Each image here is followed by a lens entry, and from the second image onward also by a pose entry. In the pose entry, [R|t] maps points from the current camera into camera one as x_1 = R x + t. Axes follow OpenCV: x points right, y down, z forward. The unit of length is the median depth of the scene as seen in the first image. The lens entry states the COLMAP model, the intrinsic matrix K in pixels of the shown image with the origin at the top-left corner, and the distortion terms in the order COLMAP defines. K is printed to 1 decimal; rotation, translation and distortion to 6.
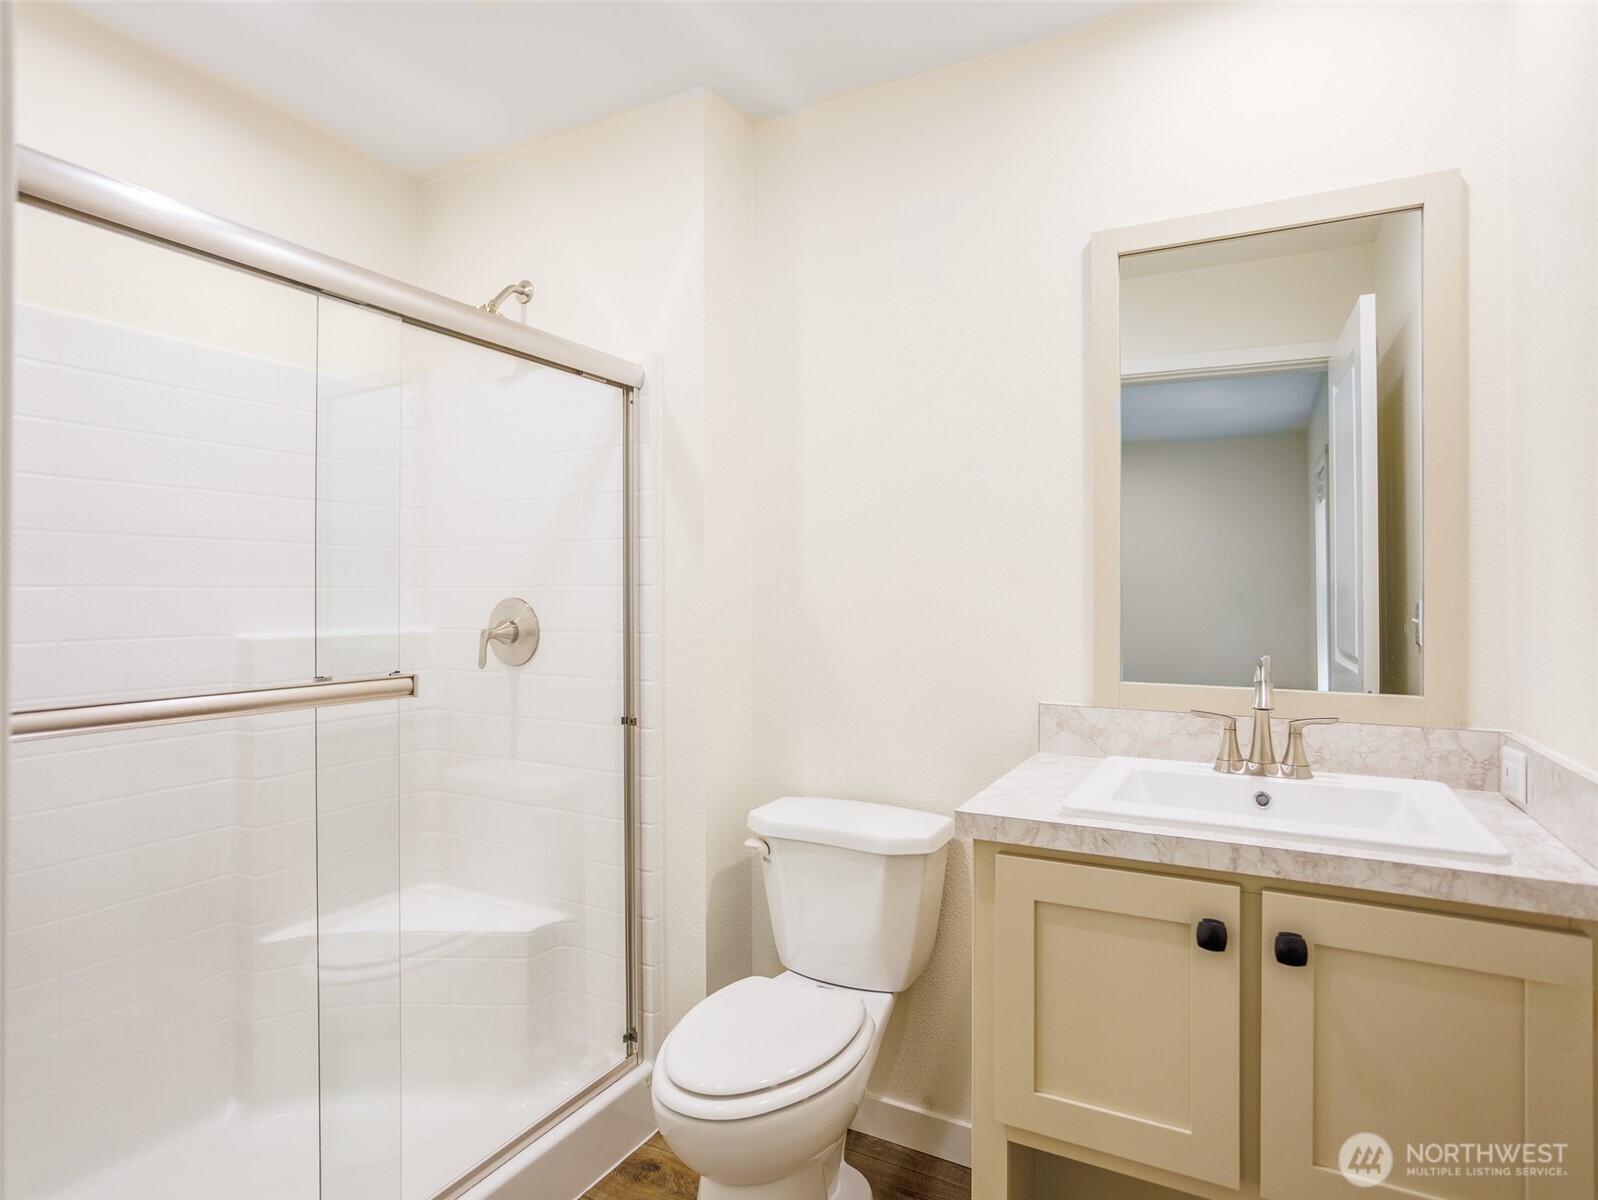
lens RADIAL K [[877.7, 0, 803.7], [0, 877.7, 599.5], [0, 0, 1]] dist [-0.008259, 0.004413]
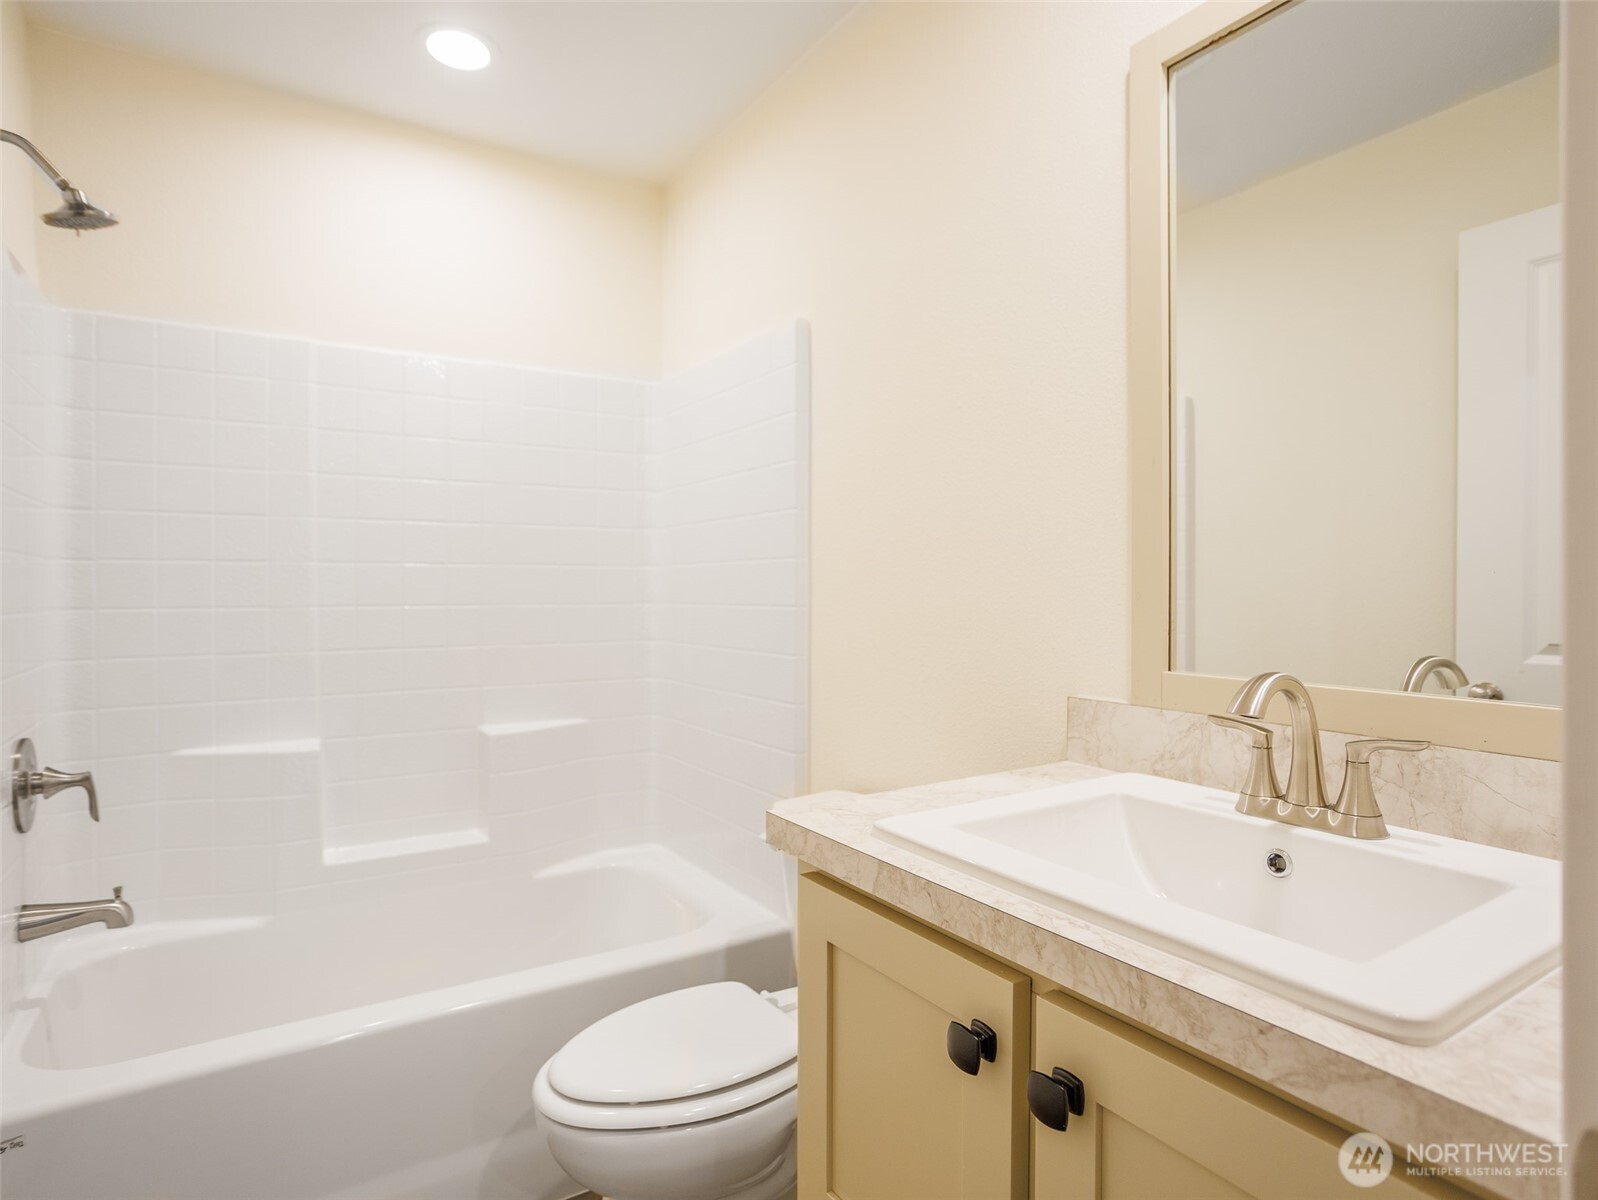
lens RADIAL K [[877.7, 0, 799.1], [0, 877.7, 592.0], [0, 0, 1]] dist [-0.008259, 0.004413]
pose [[0.876975, -0.006307, -0.480495, 0.522532], [0.007997, 0.999967, 0.001471, 0.030998], [0.480470, -0.005133, 0.876996, 0.283289]]
